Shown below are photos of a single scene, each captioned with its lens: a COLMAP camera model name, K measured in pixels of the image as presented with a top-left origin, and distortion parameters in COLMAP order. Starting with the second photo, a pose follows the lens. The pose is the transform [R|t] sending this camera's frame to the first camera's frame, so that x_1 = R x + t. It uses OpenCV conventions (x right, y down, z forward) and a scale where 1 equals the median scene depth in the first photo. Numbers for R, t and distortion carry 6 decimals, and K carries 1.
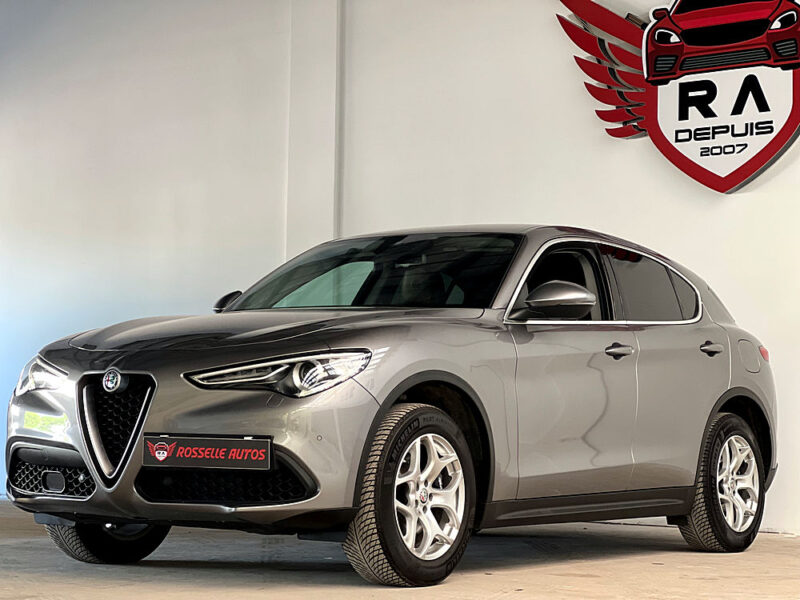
lens RADIAL K [[1771.9, 0, 415.6], [0, 1771.9, 296.8], [0, 0, 1]] dist [0.193309, 0.000000]
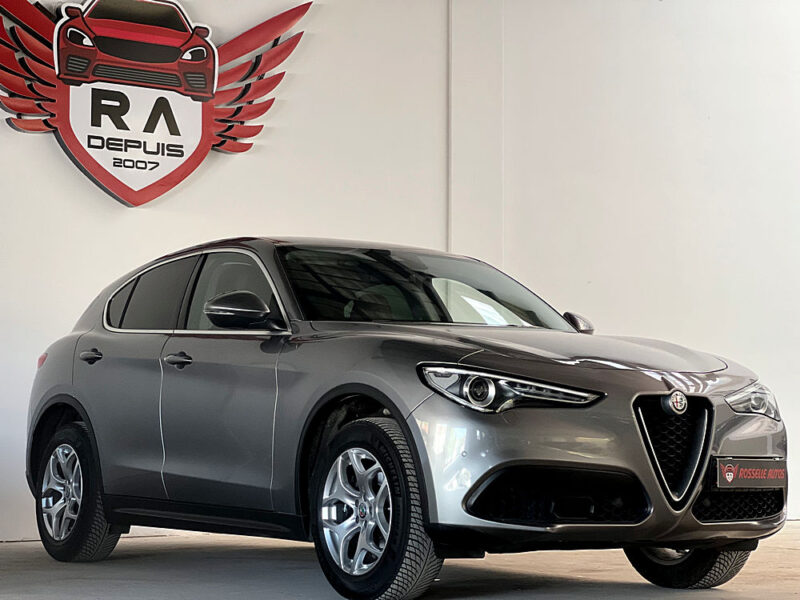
lens RADIAL K [[1771.9, 0, 383.2], [0, 1771.9, 291.4], [0, 0, 1]] dist [0.193309, 0.000000]
pose [[0.376116, 0.065616, 0.924246, -0.896777], [-0.067678, 0.996770, -0.043224, 0.030849], [-0.924098, -0.046294, 0.379342, 0.607828]]
